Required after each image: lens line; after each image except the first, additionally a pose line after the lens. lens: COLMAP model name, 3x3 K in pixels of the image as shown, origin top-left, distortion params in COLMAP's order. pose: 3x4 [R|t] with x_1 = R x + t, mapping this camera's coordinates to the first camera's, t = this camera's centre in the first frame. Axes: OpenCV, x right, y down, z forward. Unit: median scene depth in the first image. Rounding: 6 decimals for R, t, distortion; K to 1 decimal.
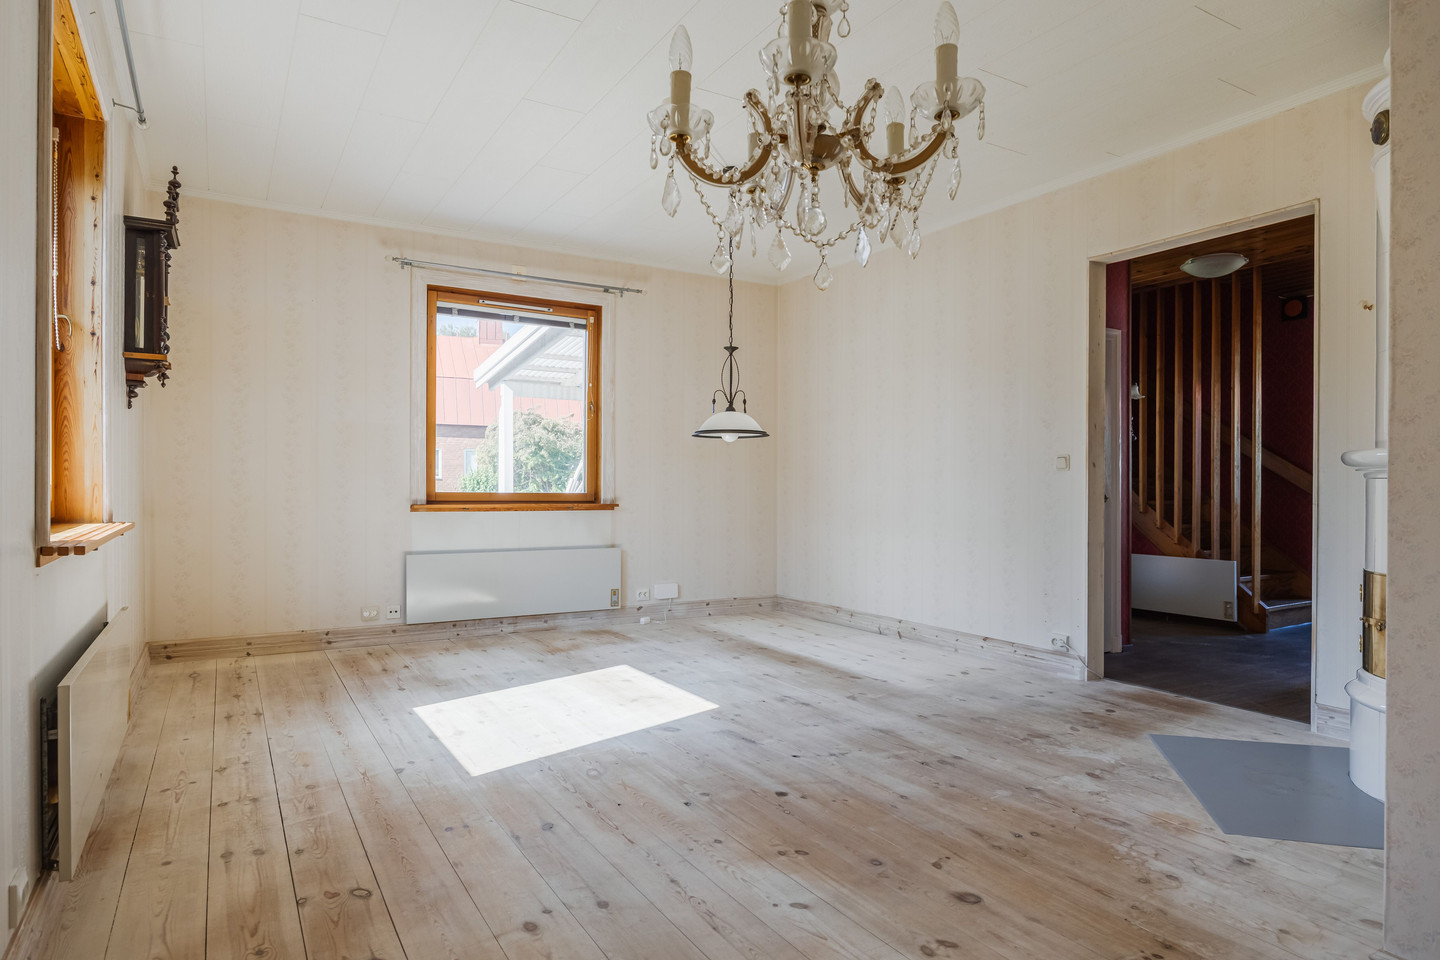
lens RADIAL K [[847.4, 0, 717.4], [0, 847.4, 484.4], [0, 0, 1]] dist [0.005951, -0.000935]
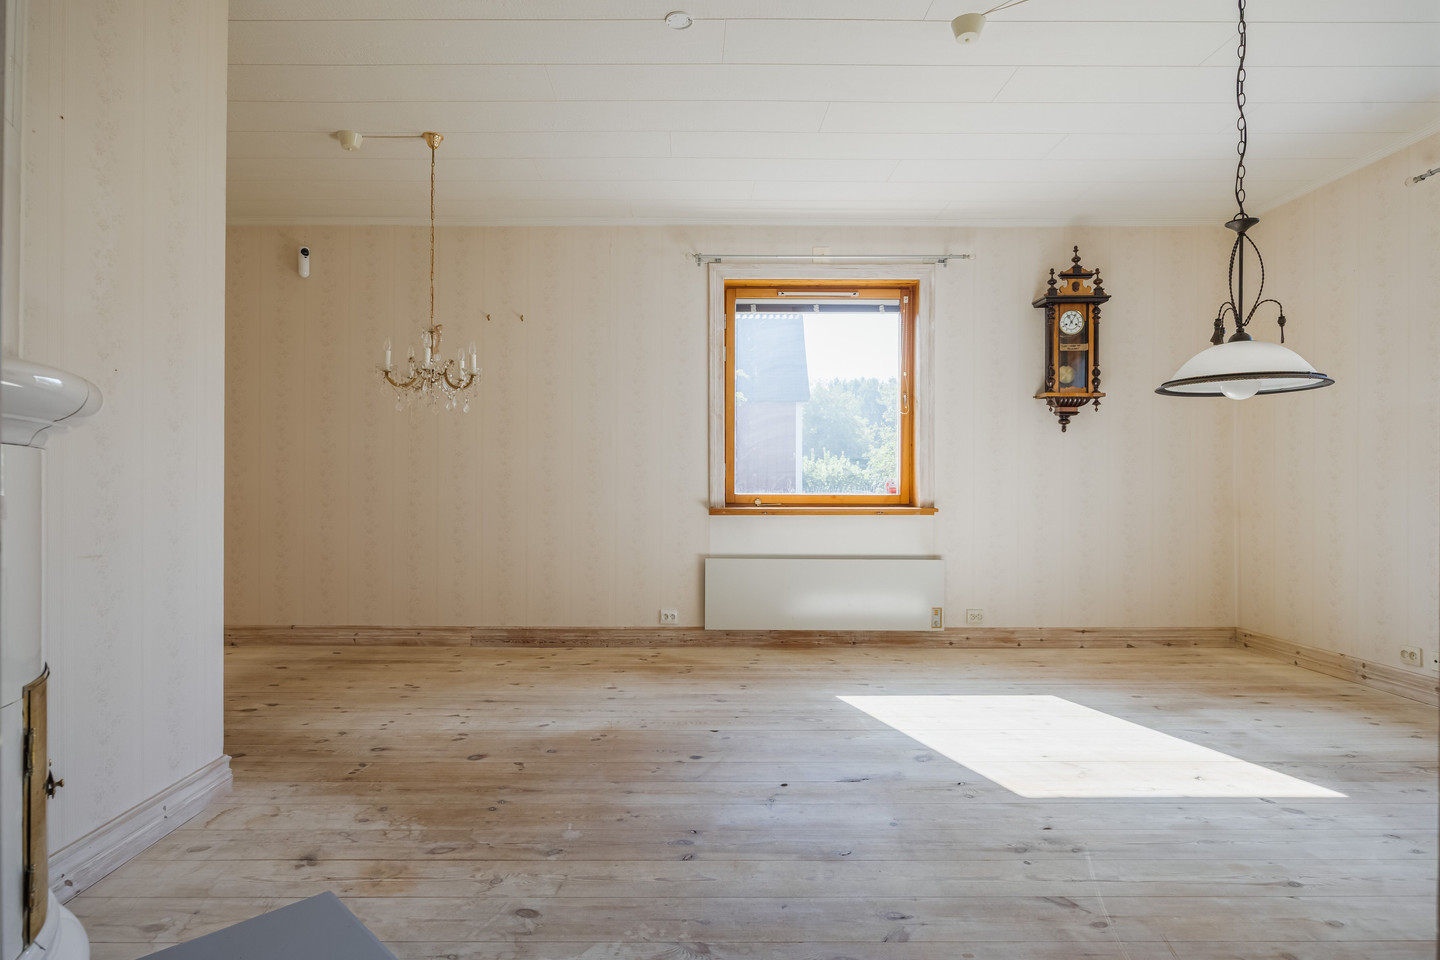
lens RADIAL K [[803.7, 0, 716.4], [0, 803.7, 484.8], [0, 0, 1]] dist [-0.016234, 0.004076]
pose [[-0.496694, -0.009249, -0.867876, 0.996377], [-0.002840, 0.999955, -0.009031, 0.014719], [0.867921, -0.002020, -0.496698, 1.568087]]
